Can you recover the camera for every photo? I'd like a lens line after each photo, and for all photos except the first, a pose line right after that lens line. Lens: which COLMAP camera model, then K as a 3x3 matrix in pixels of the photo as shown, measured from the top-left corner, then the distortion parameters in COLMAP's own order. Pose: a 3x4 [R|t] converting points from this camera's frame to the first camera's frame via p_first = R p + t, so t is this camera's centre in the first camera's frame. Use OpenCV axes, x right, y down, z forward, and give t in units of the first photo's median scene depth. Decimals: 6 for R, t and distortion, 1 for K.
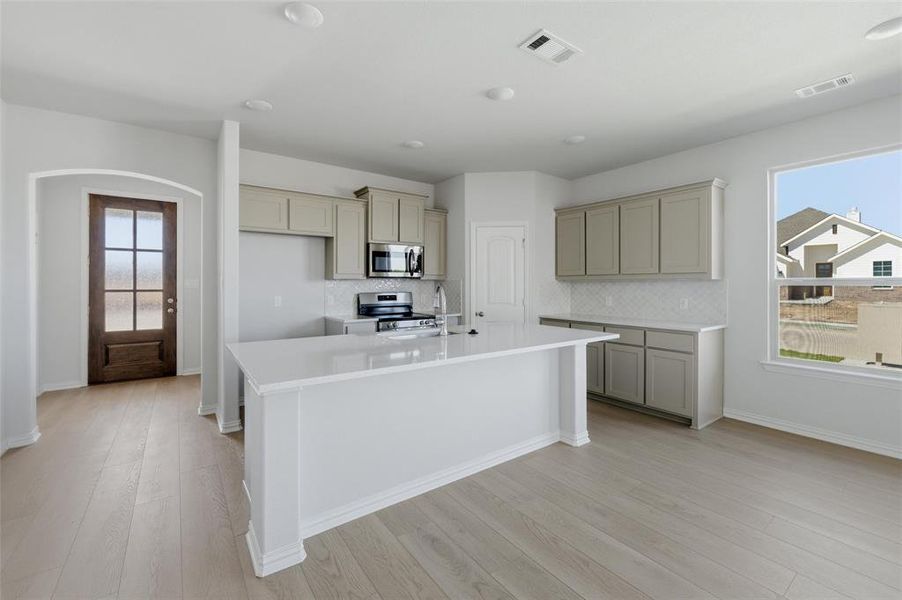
lens RADIAL K [[379.0, 0, 452.6], [0, 379.0, 285.6], [0, 0, 1]] dist [-0.000688, -0.000081]
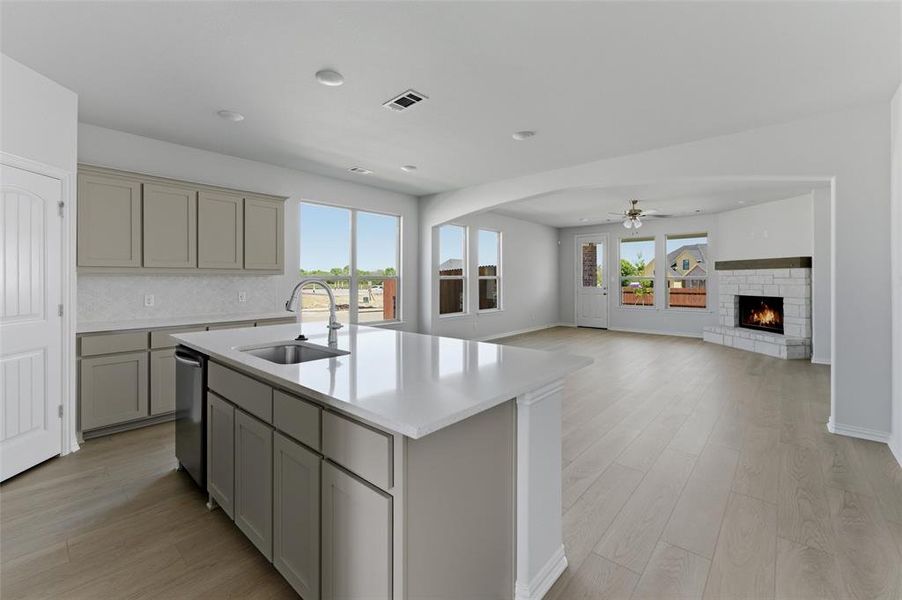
lens RADIAL K [[379.0, 0, 452.6], [0, 379.0, 285.6], [0, 0, 1]] dist [-0.000688, -0.000081]
pose [[-0.196762, -0.016025, 0.980320, -0.626805], [-0.004853, 0.999870, 0.015370, -0.004467], [-0.980439, -0.001733, -0.196814, 0.639368]]
